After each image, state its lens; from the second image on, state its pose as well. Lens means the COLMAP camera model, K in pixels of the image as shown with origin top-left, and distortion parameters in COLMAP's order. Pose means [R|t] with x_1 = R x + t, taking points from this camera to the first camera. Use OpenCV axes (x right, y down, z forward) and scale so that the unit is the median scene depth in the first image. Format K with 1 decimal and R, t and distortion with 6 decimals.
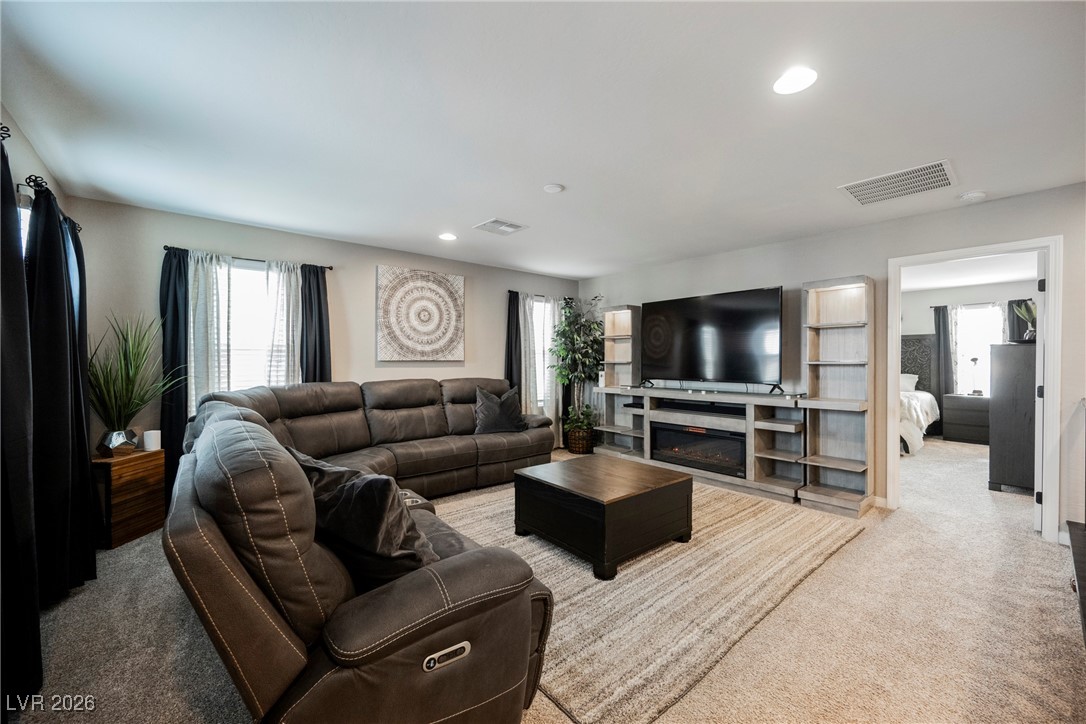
lens RADIAL K [[421.8, 0, 544.5], [0, 421.8, 363.3], [0, 0, 1]] dist [0.000856, 0.000175]
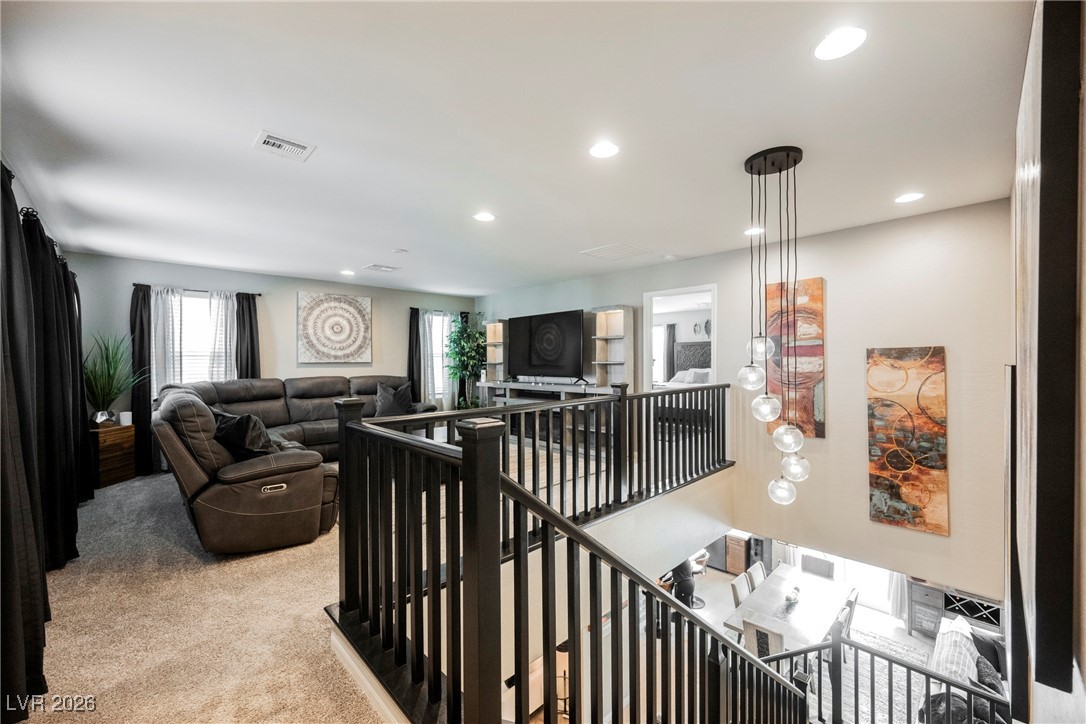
lens RADIAL K [[421.8, 0, 541.6], [0, 421.8, 362.9], [0, 0, 1]] dist [0.000856, 0.000175]
pose [[0.998332, -0.005938, 0.057436, 0.331567], [0.006065, 0.999980, -0.002037, 0.001750], [-0.057423, 0.002382, 0.998347, -0.423194]]
